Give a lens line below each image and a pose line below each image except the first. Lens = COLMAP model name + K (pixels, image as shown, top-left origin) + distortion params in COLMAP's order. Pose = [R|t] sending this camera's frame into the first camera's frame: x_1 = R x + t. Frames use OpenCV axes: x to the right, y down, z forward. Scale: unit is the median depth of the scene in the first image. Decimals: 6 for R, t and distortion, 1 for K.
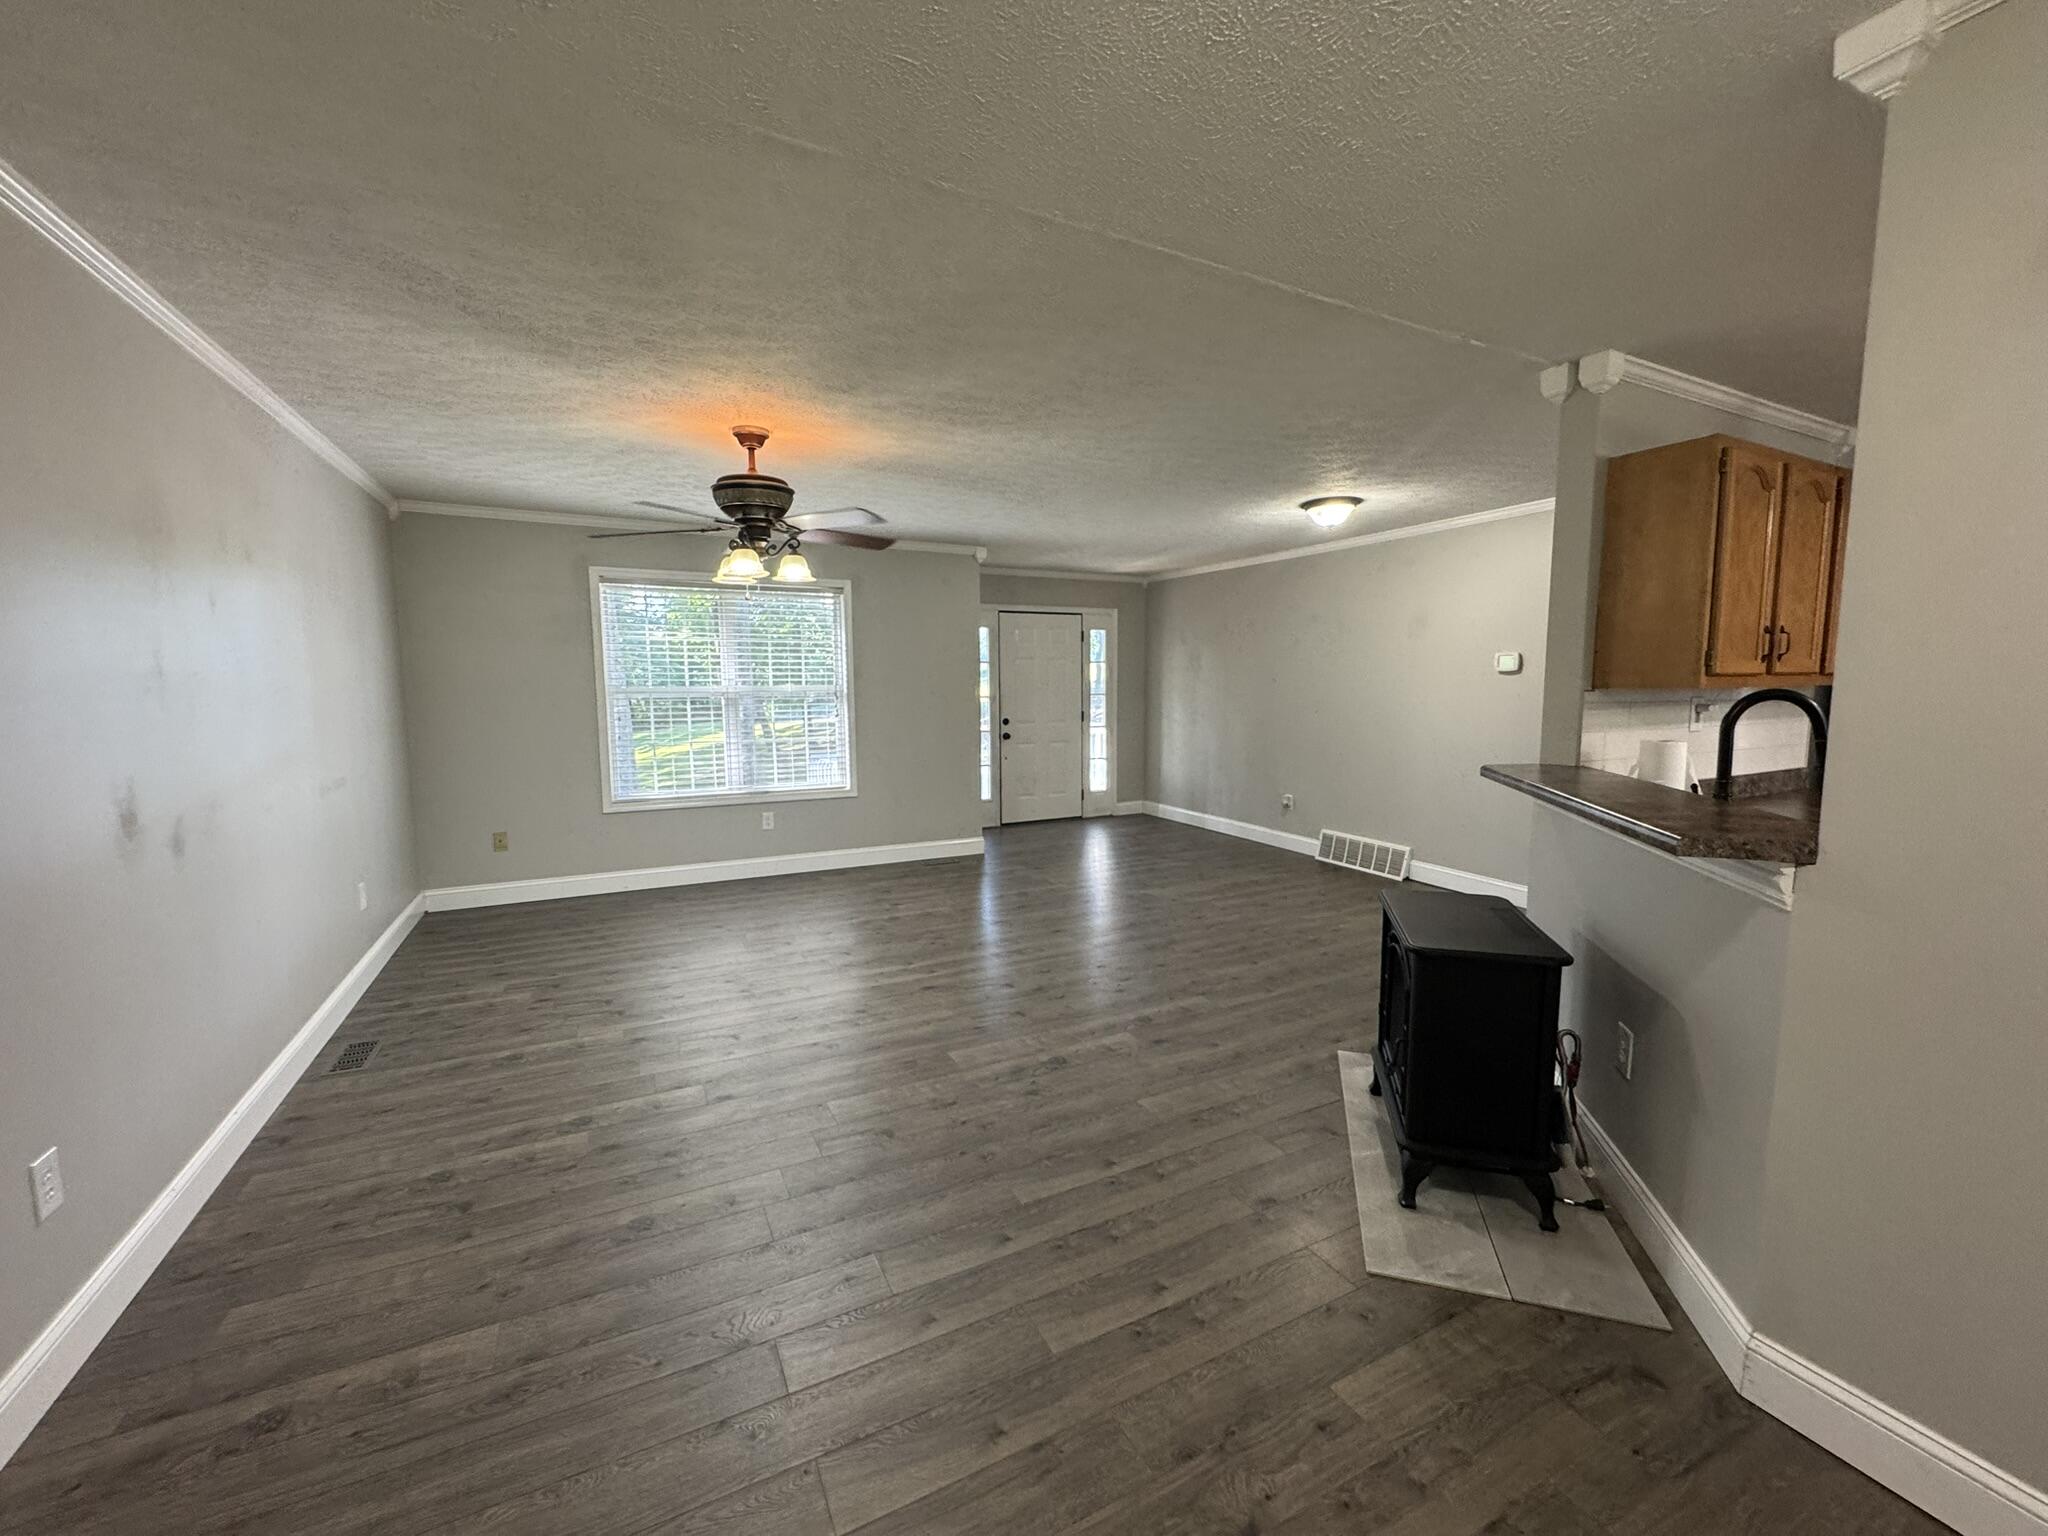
lens RADIAL K [[815.2, 0, 1020.7], [0, 815.2, 771.1], [0, 0, 1]] dist [-0.003863, 0.000072]
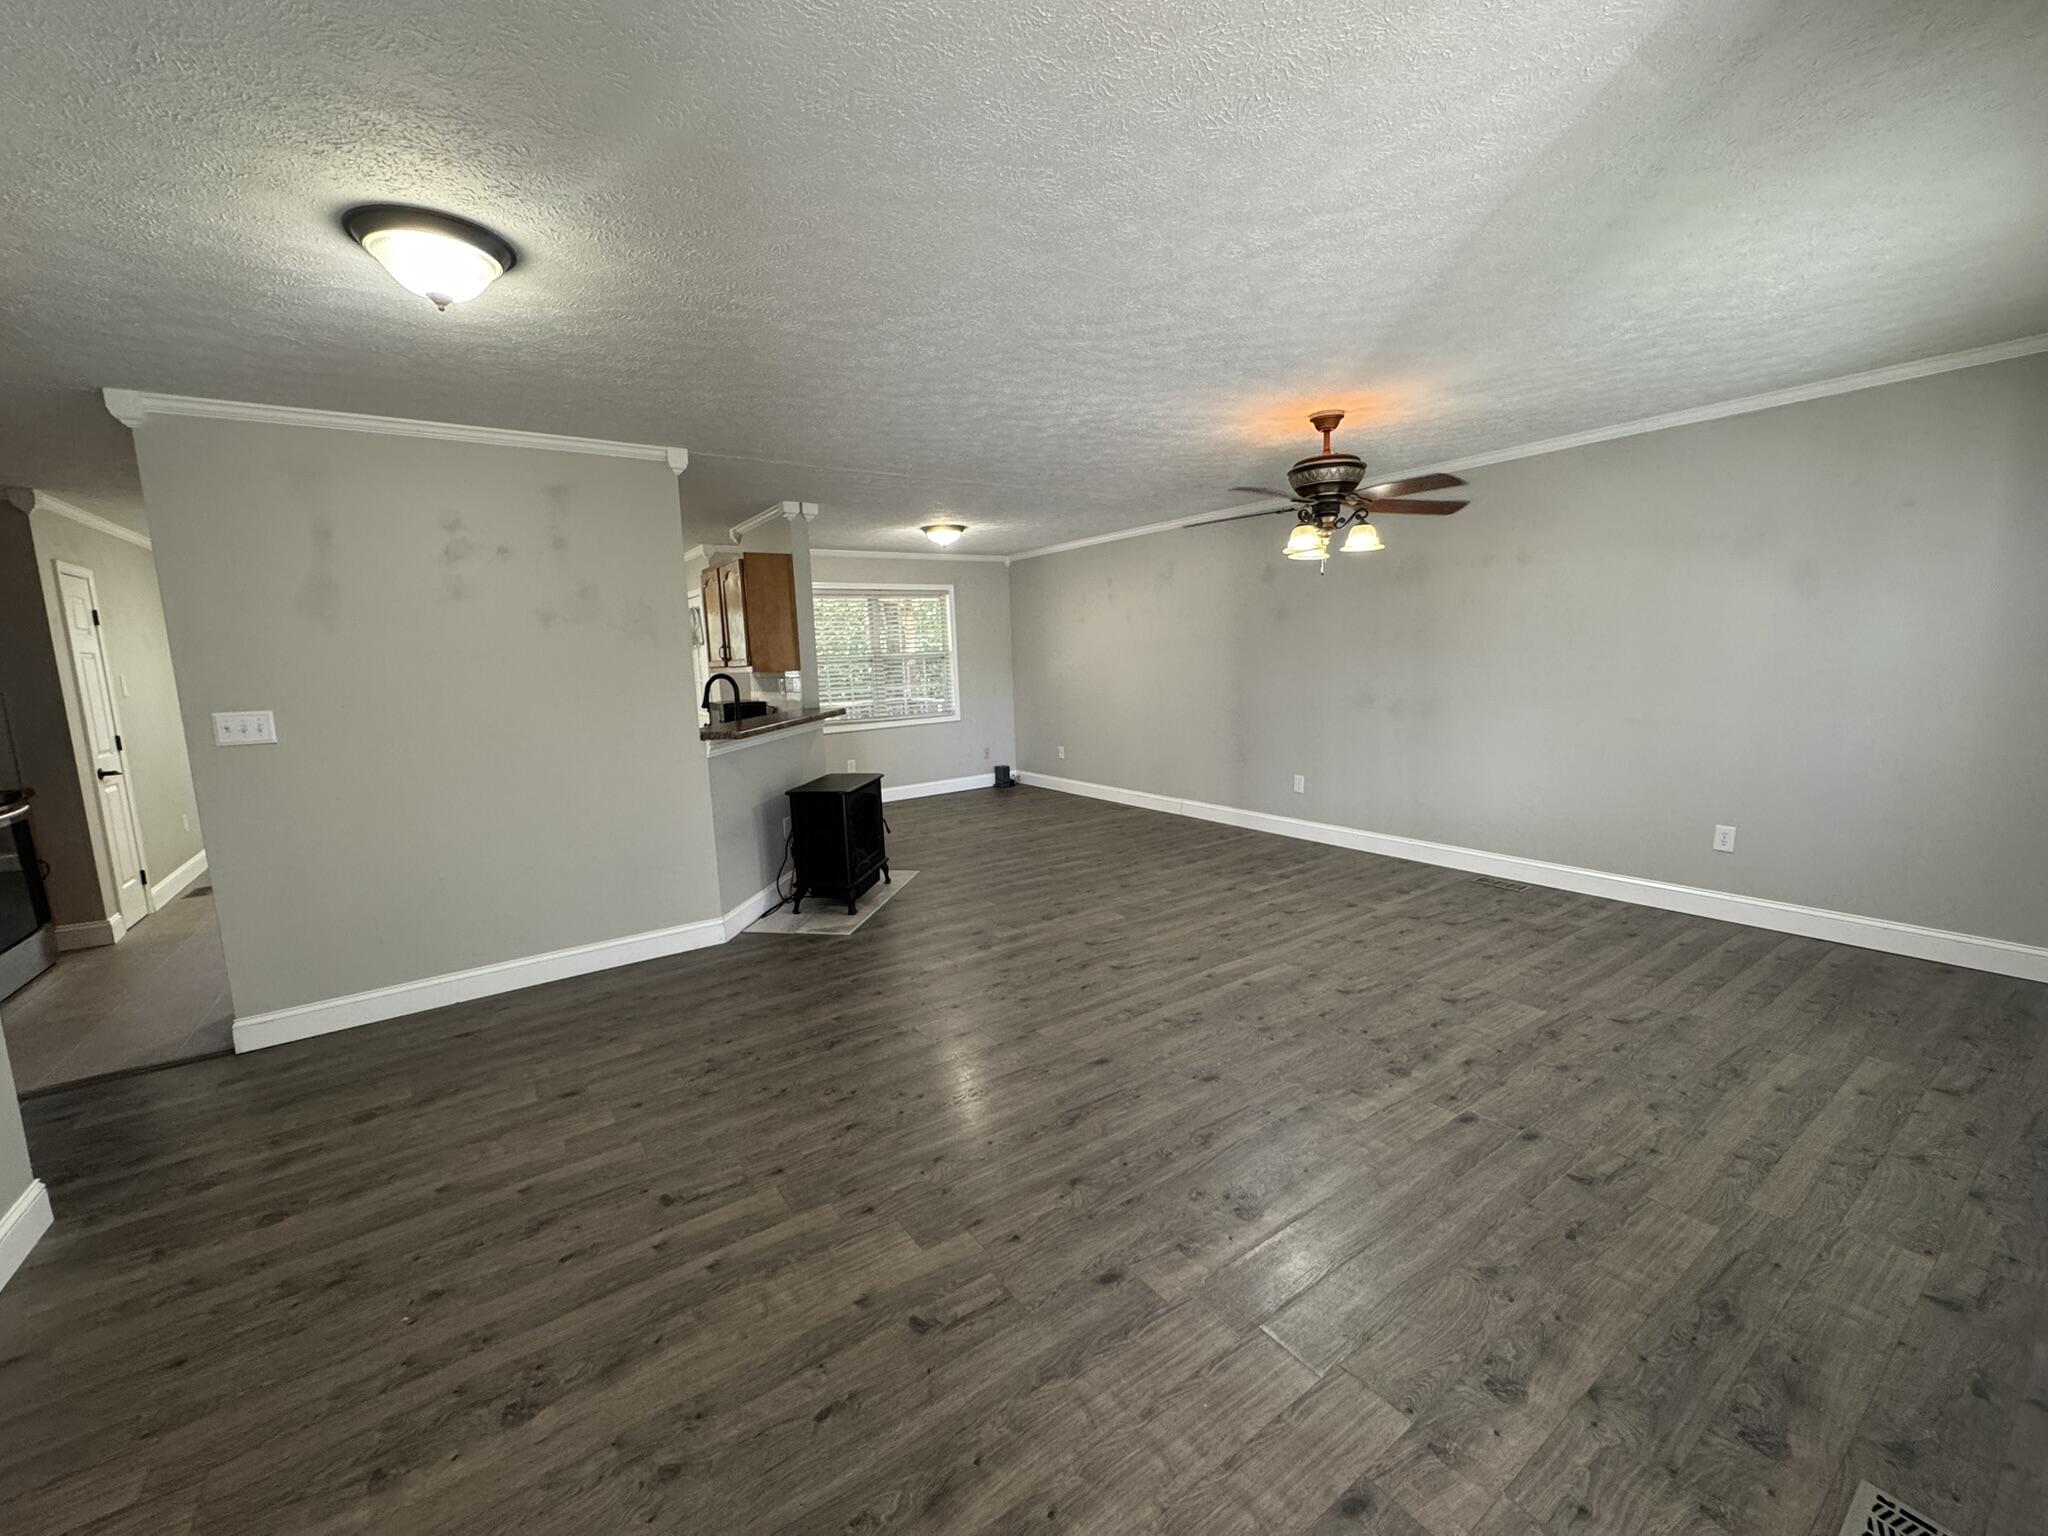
lens RADIAL K [[815.2, 0, 1020.7], [0, 815.2, 771.1], [0, 0, 1]] dist [-0.003863, 0.000072]
pose [[-0.990644, 0.058697, -0.123202, 0.228765], [0.025788, 0.967027, 0.253364, -0.240536], [0.134012, 0.247816, -0.959494, 2.066471]]
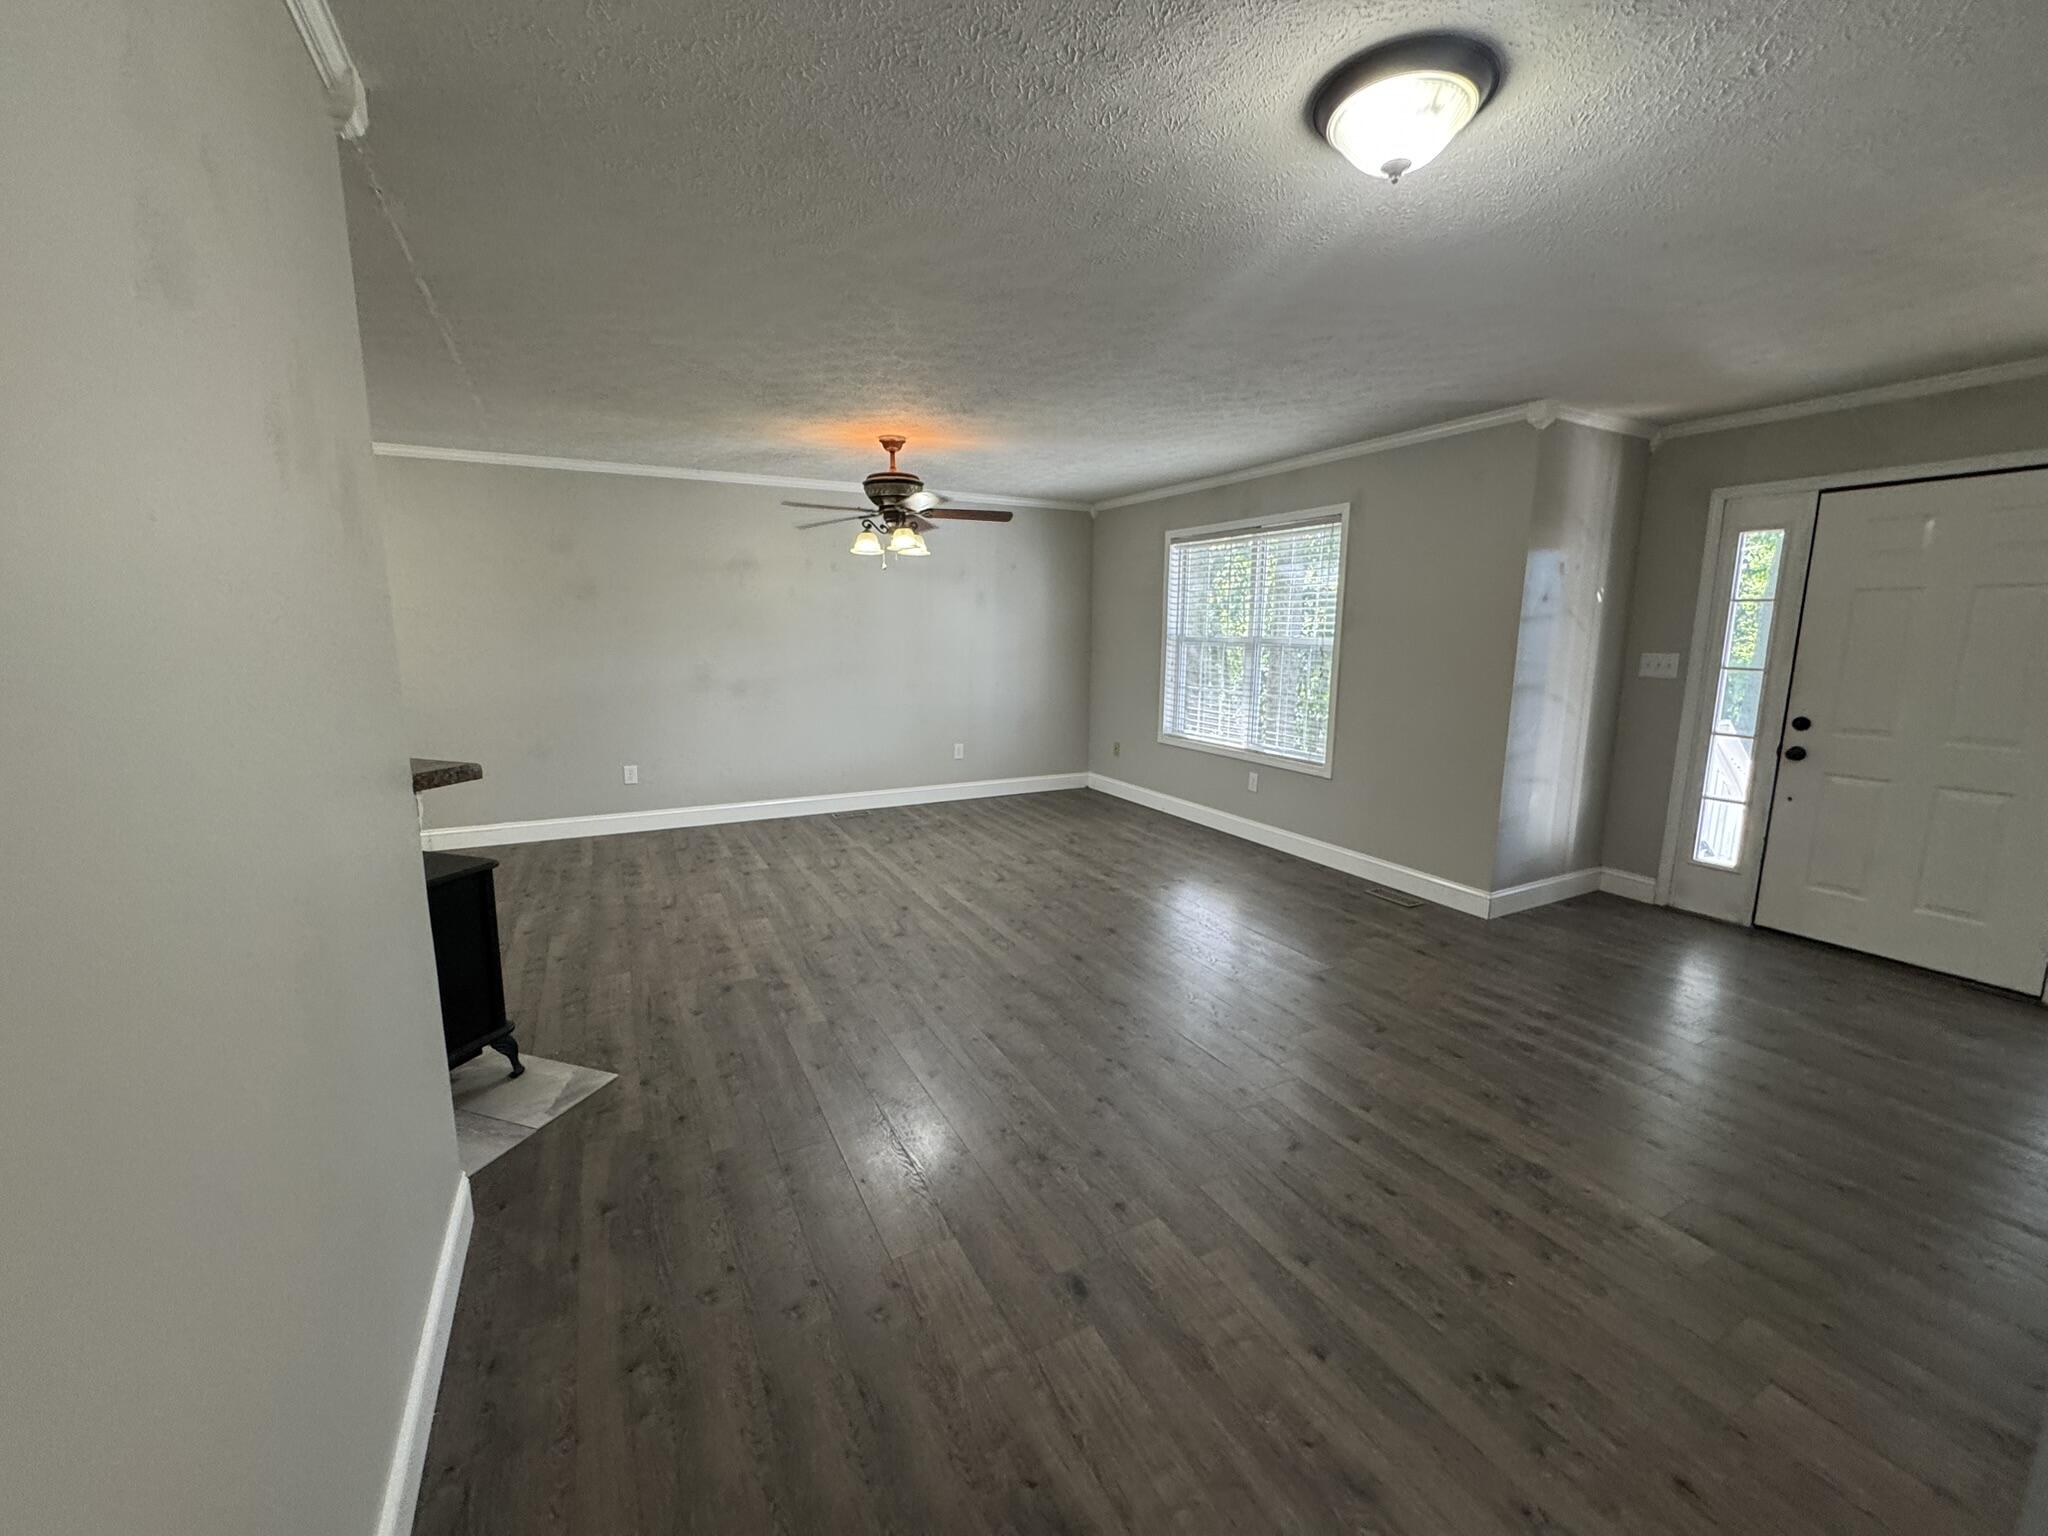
lens RADIAL K [[815.2, 0, 1020.7], [0, 815.2, 771.1], [0, 0, 1]] dist [-0.003863, 0.000072]
pose [[0.004666, 0.176643, -0.984264, 1.047120], [-0.117309, 0.977575, 0.174886, -0.144188], [0.993085, 0.114647, 0.025283, 1.218192]]
